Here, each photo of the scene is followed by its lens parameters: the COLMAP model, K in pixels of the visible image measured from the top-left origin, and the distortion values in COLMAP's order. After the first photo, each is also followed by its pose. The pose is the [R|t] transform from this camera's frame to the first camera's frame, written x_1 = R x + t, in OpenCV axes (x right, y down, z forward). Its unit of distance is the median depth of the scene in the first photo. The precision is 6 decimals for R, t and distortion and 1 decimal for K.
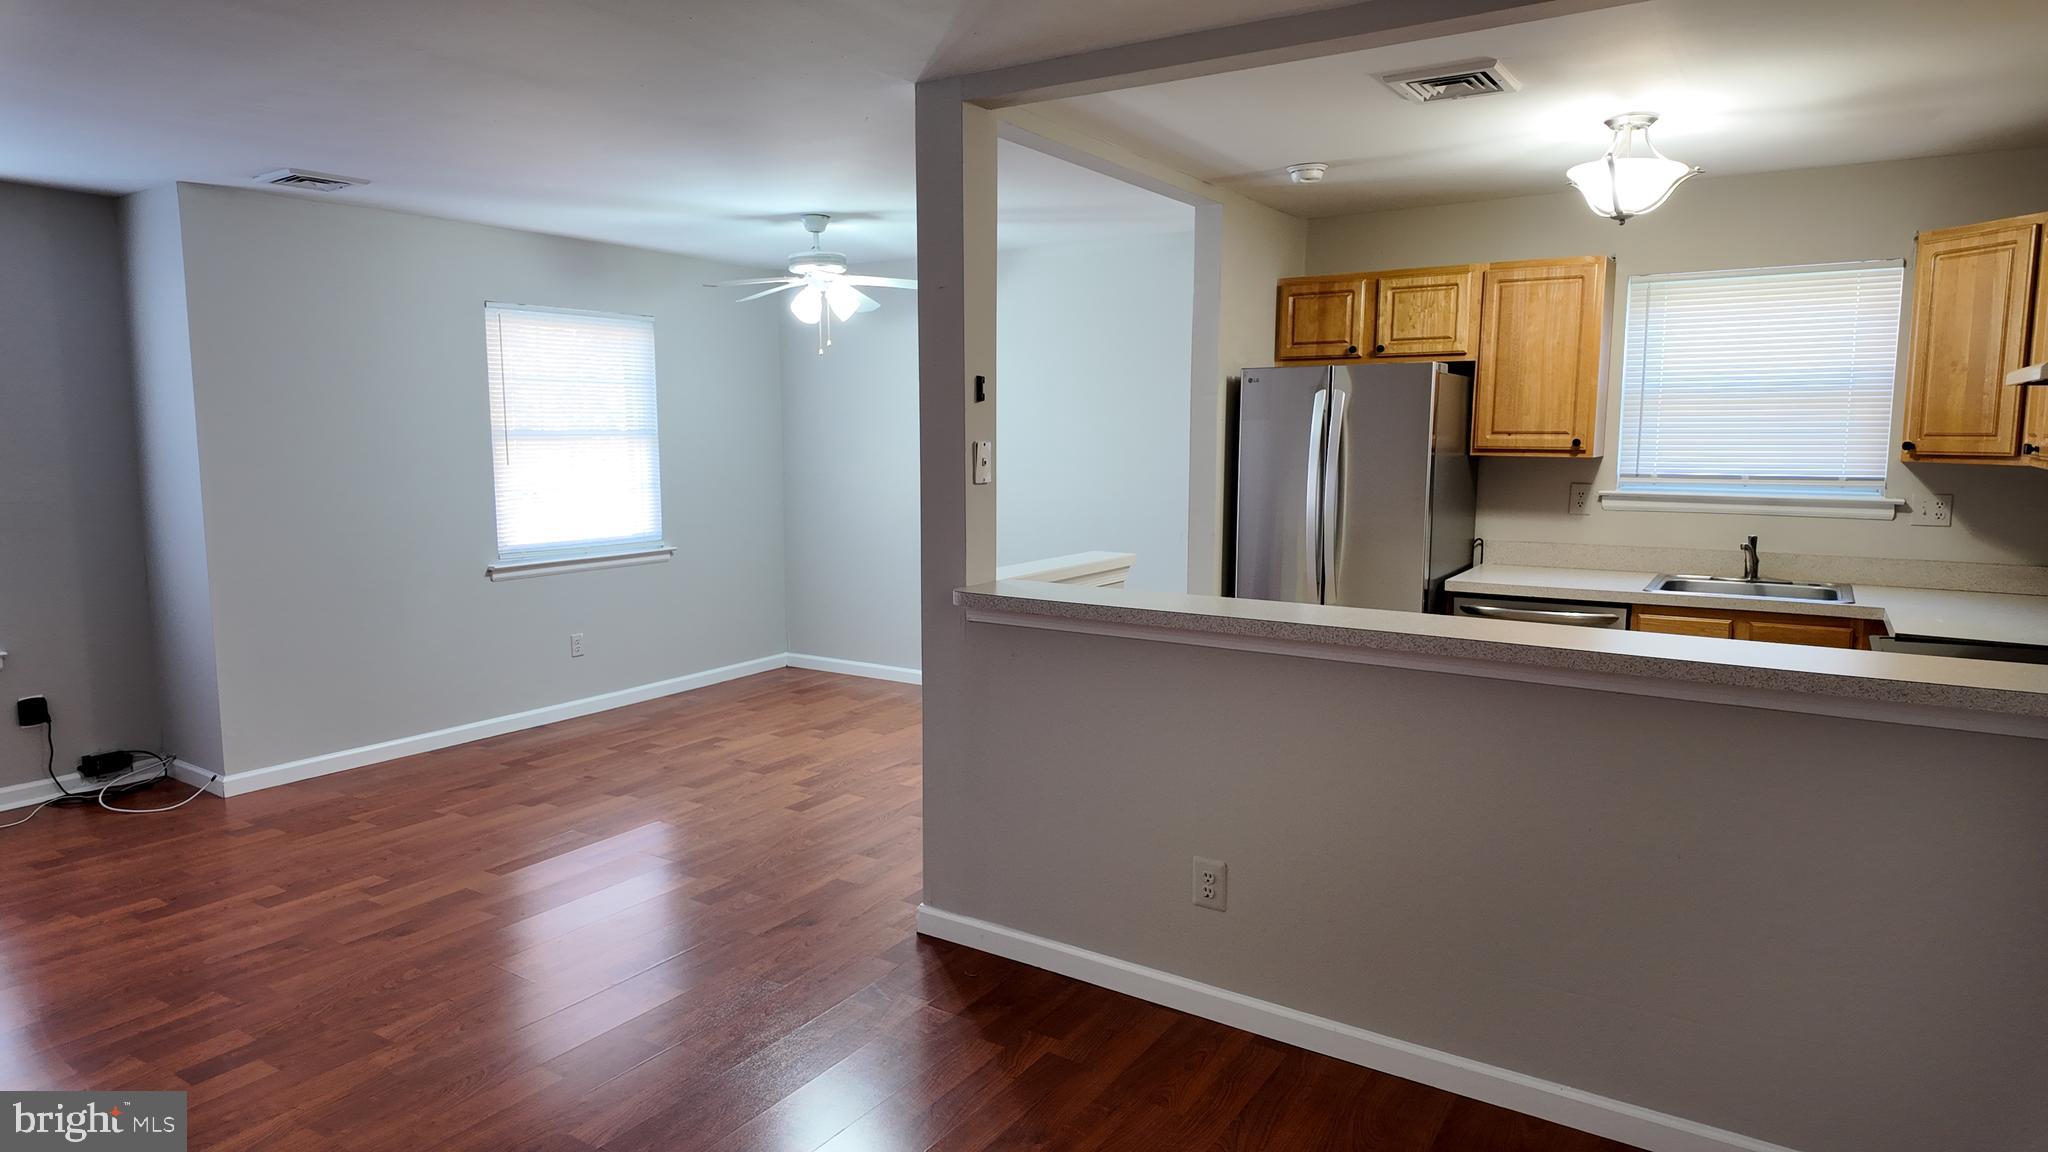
lens RADIAL K [[1187.3, 0, 1029.2], [0, 1187.3, 571.1], [0, 0, 1]] dist [0.104035, -0.124157]
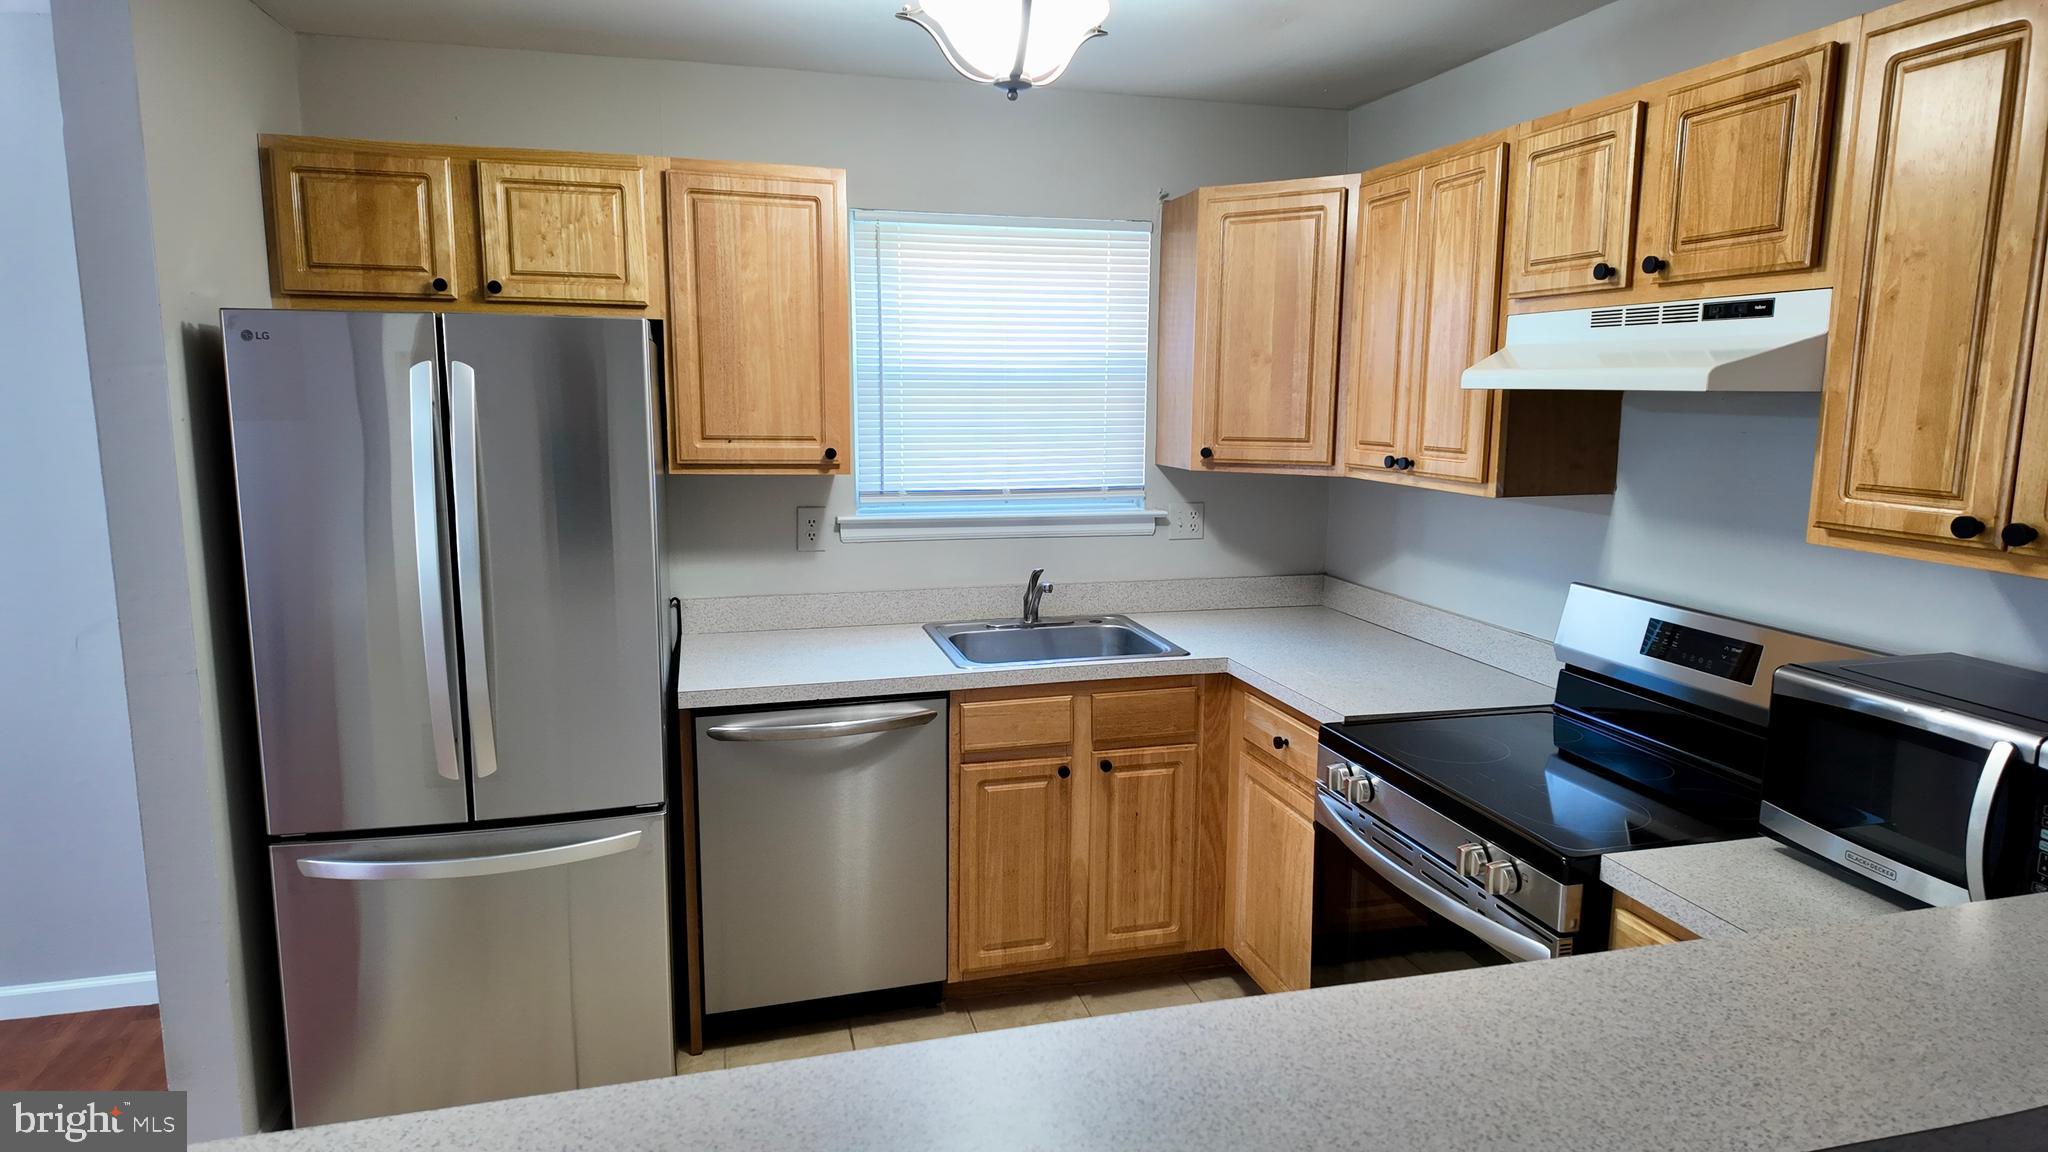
lens RADIAL K [[1183.0, 0, 1024.0], [0, 1183.0, 576.0], [0, 0, 1]] dist [0.065102, -0.089491]
pose [[0.669850, -0.111462, 0.734083, 0.035578], [0.081300, 0.993734, 0.076701, -0.077025], [-0.738032, 0.008303, 0.674715, 0.458786]]
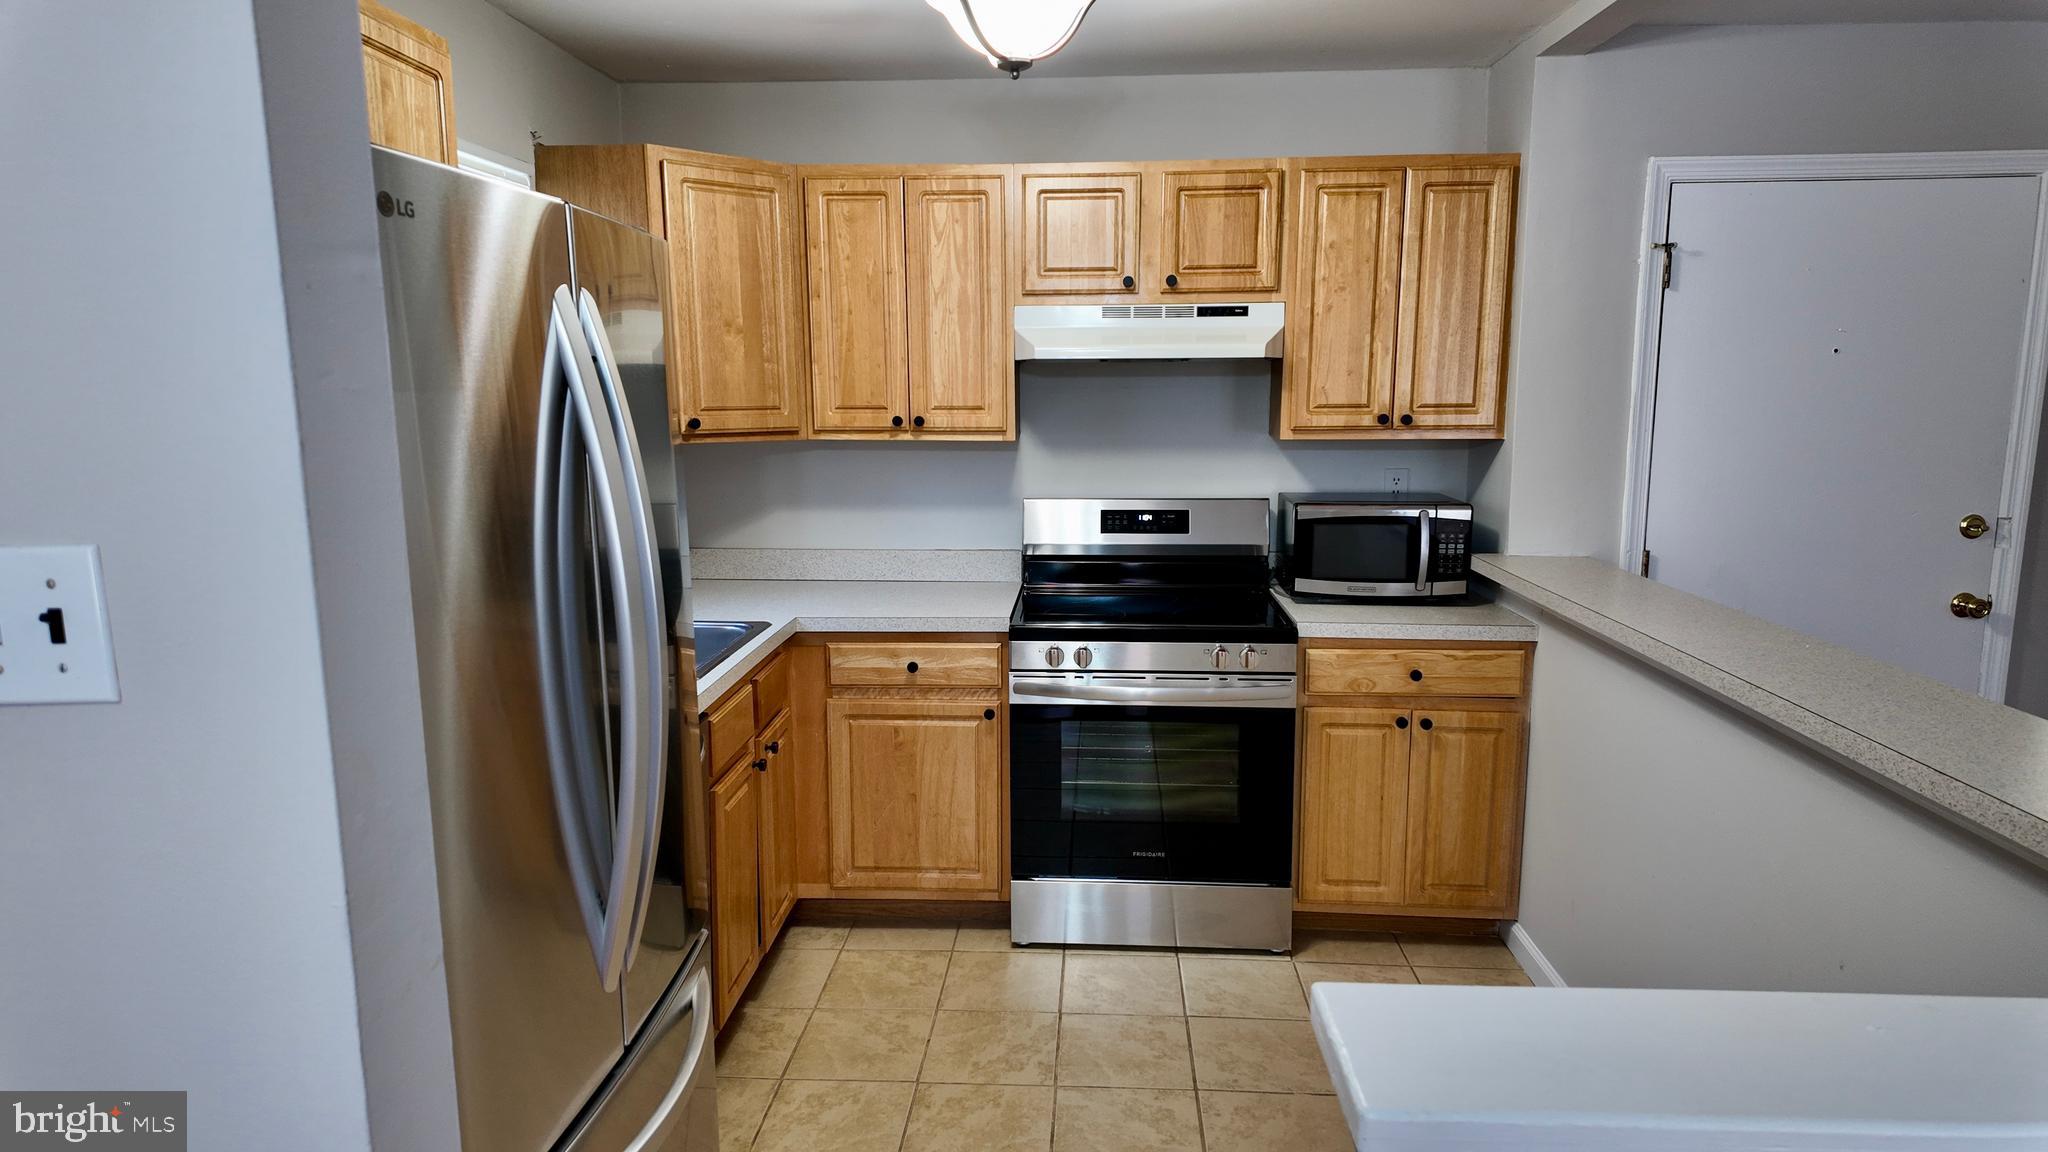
lens RADIAL K [[1187.3, 0, 1029.2], [0, 1187.3, 571.1], [0, 0, 1]] dist [0.104035, -0.124157]
pose [[-0.499695, -0.131350, 0.856185, -0.060152], [0.107544, 0.971380, 0.211788, -0.128031], [-0.859499, 0.197907, -0.471268, 1.006918]]
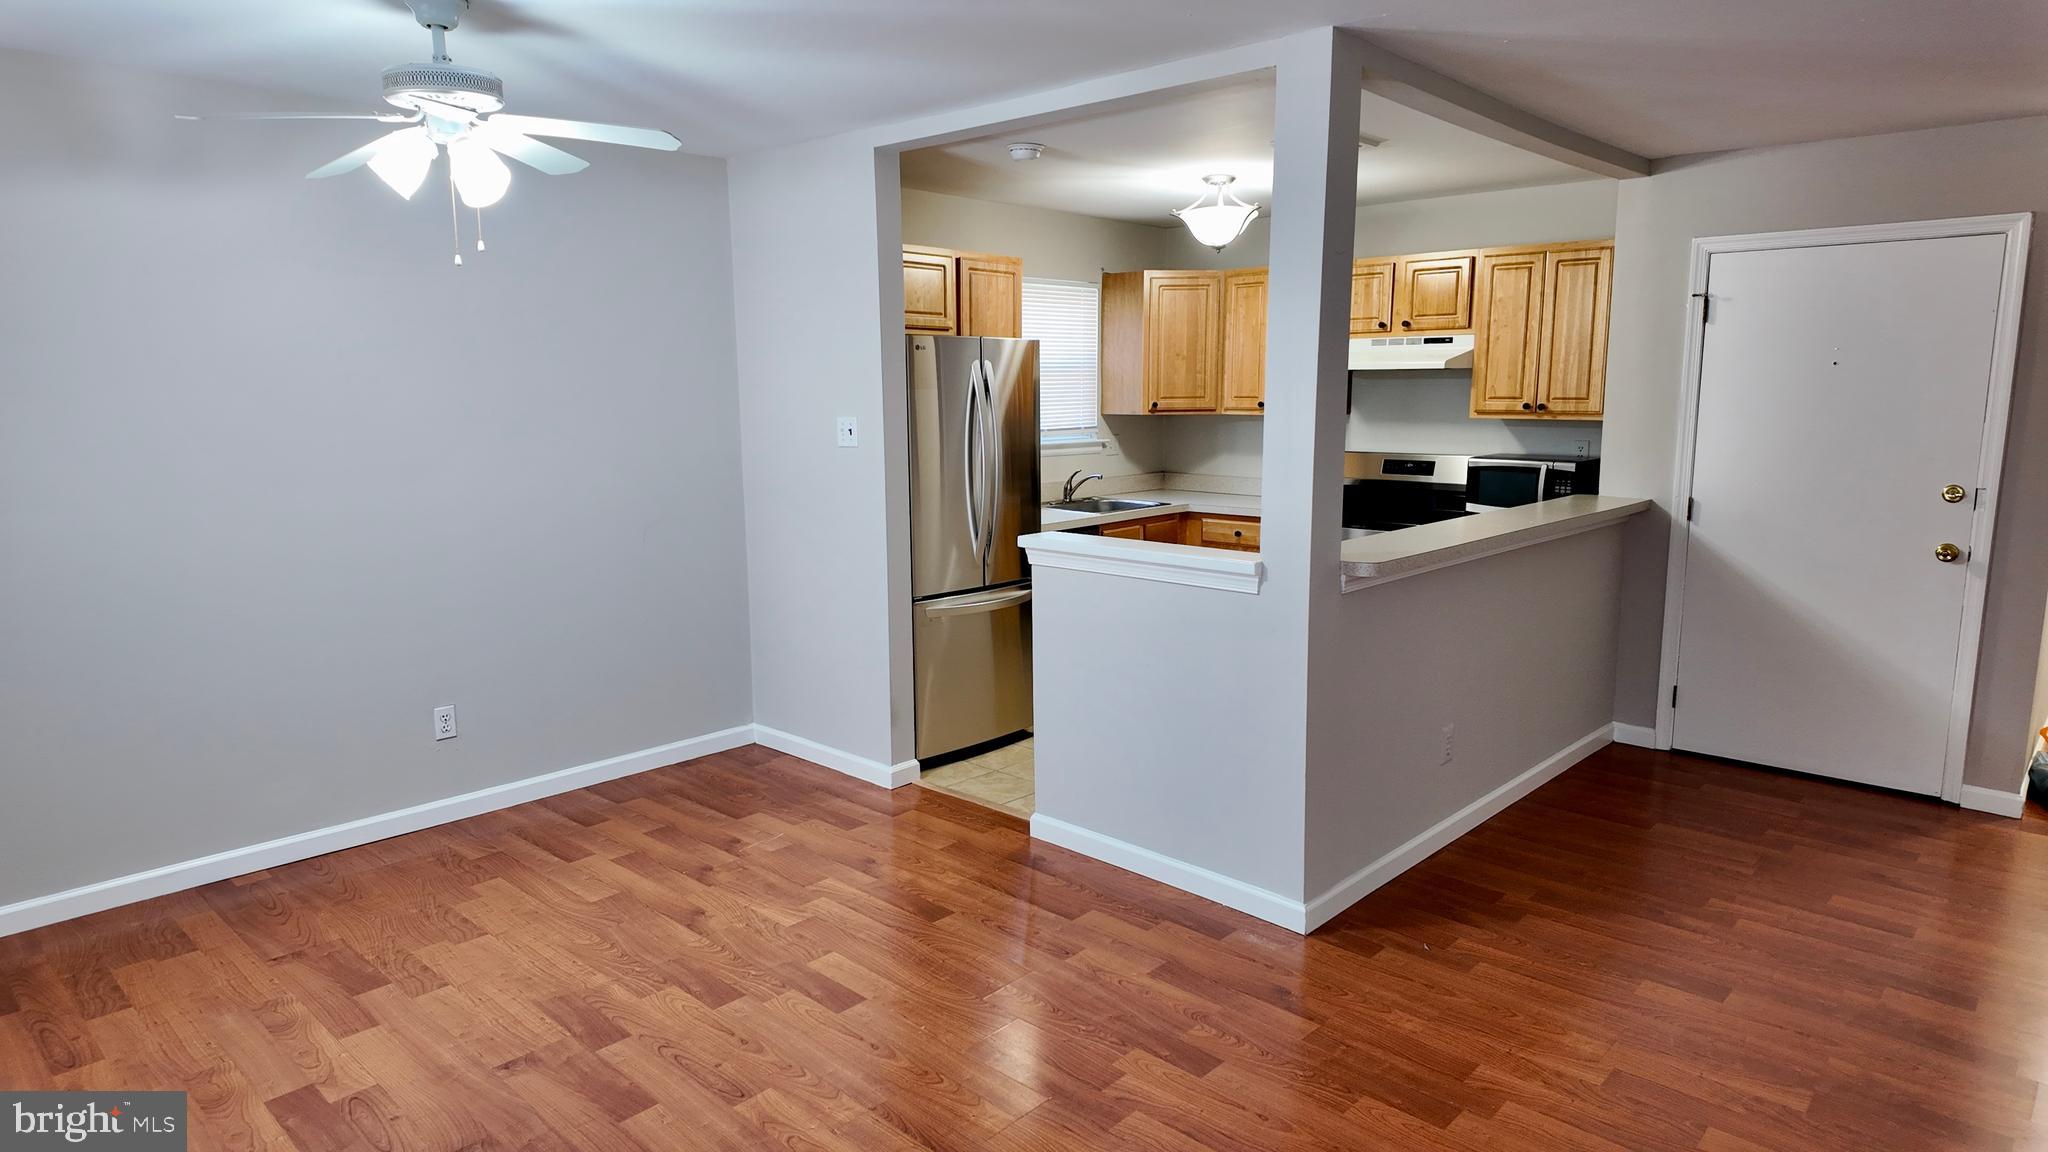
lens RADIAL K [[1183.0, 0, 1024.0], [0, 1183.0, 576.0], [0, 0, 1]] dist [0.065102, -0.089491]
pose [[0.174324, -0.158336, 0.971875, -0.741731], [0.120849, 0.982966, 0.138467, -0.099786], [-0.977244, 0.093312, 0.190489, 0.746964]]
